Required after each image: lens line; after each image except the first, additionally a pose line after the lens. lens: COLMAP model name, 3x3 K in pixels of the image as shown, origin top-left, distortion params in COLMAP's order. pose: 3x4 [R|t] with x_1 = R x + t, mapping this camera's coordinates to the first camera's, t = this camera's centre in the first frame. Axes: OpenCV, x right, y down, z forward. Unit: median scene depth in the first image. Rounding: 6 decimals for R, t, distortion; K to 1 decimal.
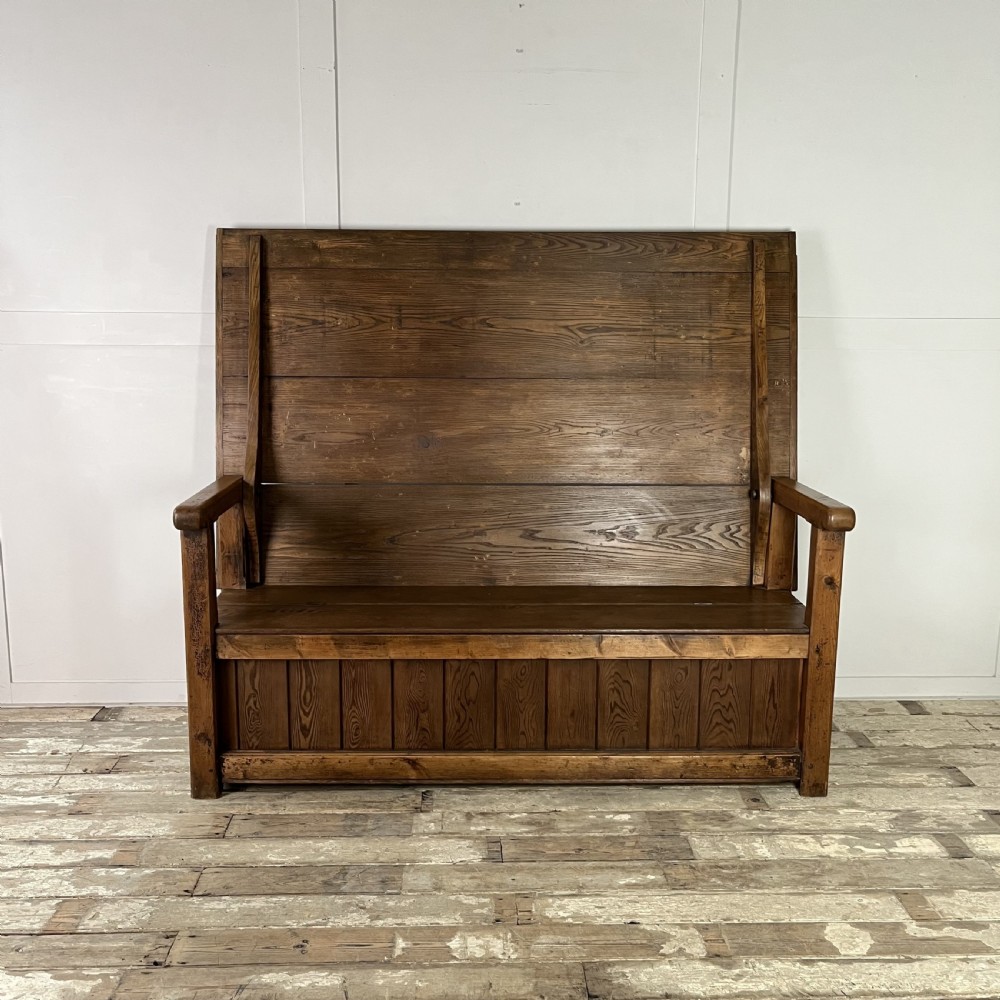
lens RADIAL K [[1017.7, 0, 497.0], [0, 1017.7, 500.7], [0, 0, 1]] dist [0.027474, 0.000000]
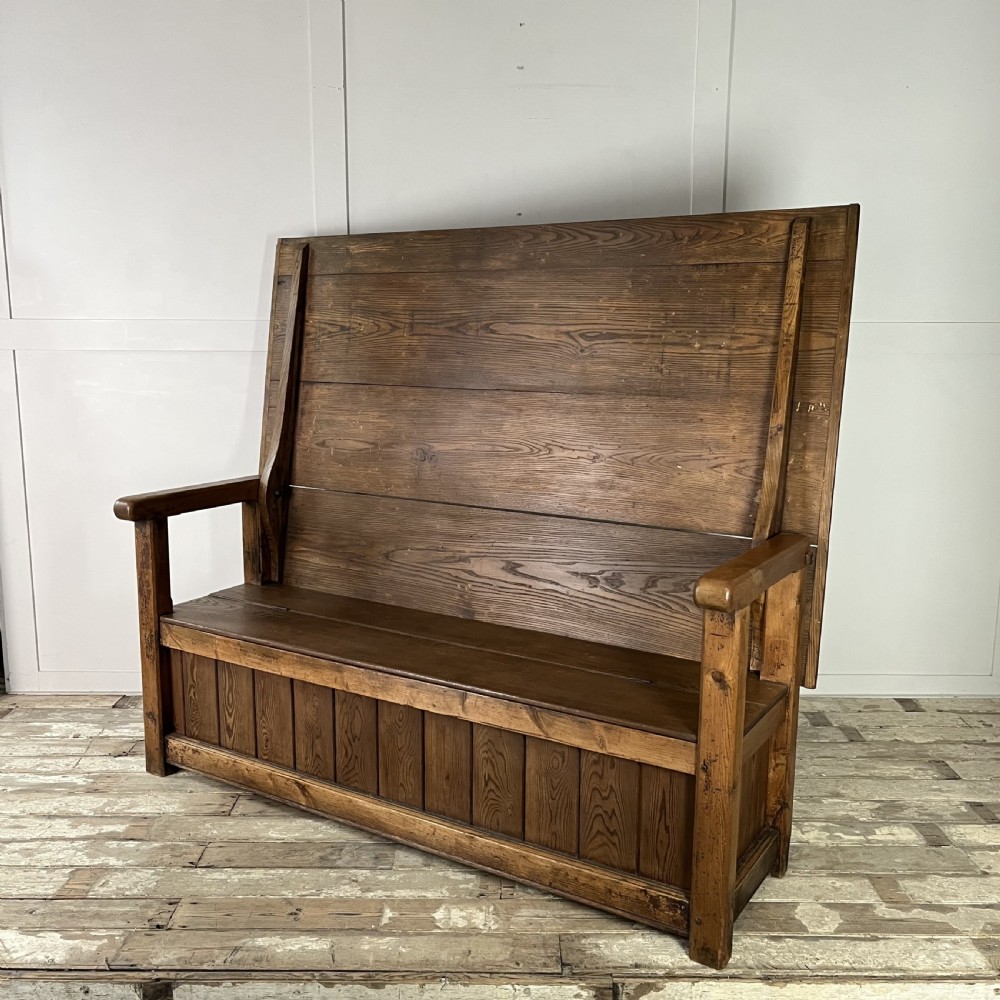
lens RADIAL K [[1017.7, 0, 497.8], [0, 1017.7, 499.1], [0, 0, 1]] dist [0.027474, 0.000000]
pose [[0.836848, 0.088026, -0.540312, 0.558603], [-0.094790, 0.995379, 0.015351, -0.043657], [0.539166, 0.038369, 0.841325, 0.282295]]
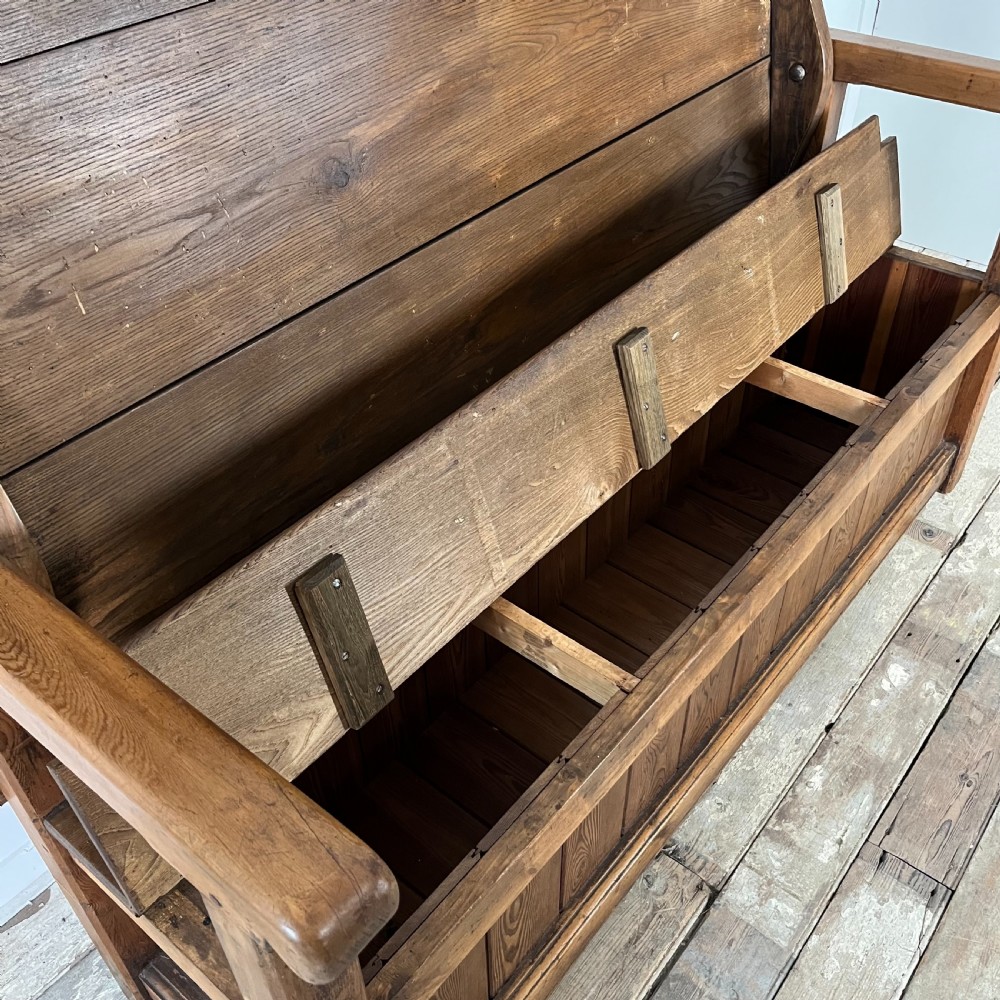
lens RADIAL K [[1017.7, 0, 506.6], [0, 1017.7, 502.2], [0, 0, 1]] dist [0.027474, 0.000000]
pose [[0.651864, -0.513476, 0.558047, -0.334004], [0.154380, 0.810328, 0.565275, -0.180050], [-0.742456, -0.282331, 0.607494, 0.785901]]
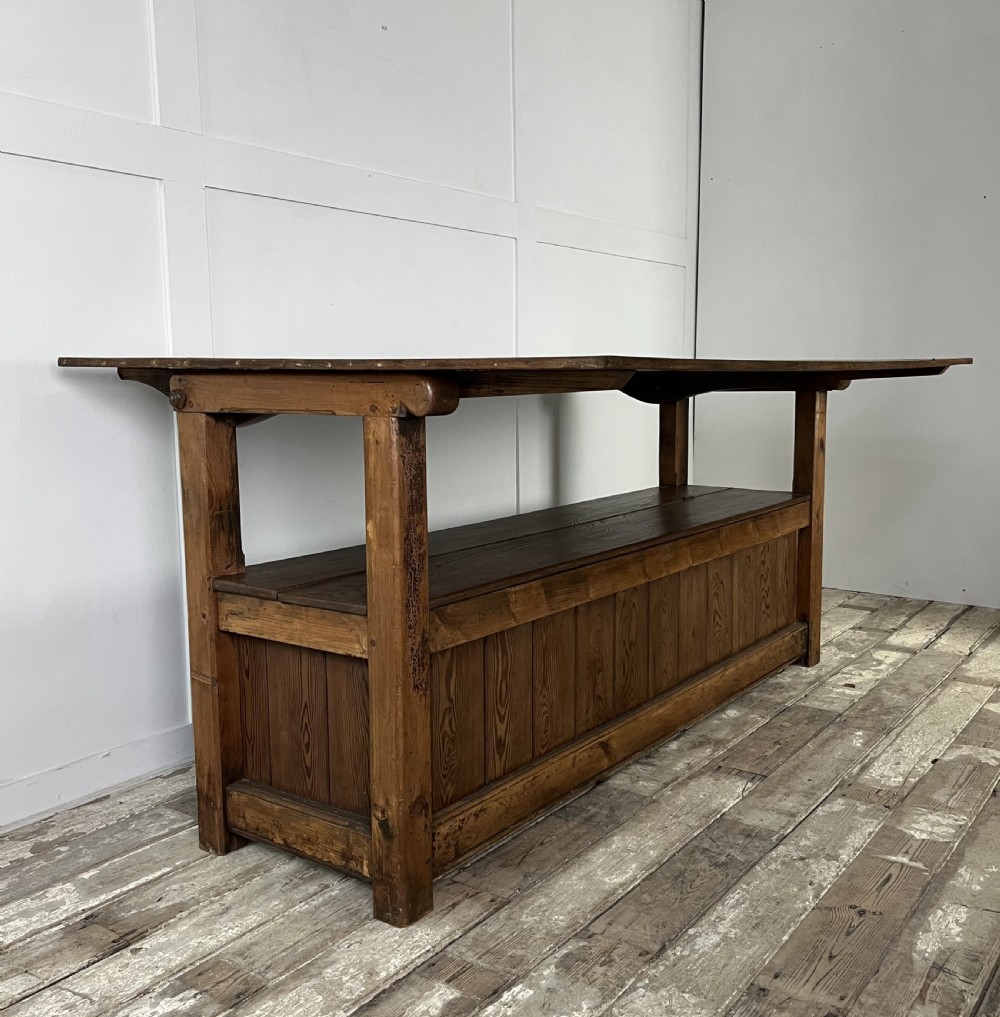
lens RADIAL K [[1054.3, 0, 513.2], [0, 1054.3, 509.4], [0, 0, 1]] dist [0.037444, 0.000000]
pose [[0.604670, -0.116213, 0.787952, -0.673137], [0.151136, 0.988065, 0.029747, 0.063275], [-0.782005, 0.101101, 0.615018, 0.578978]]
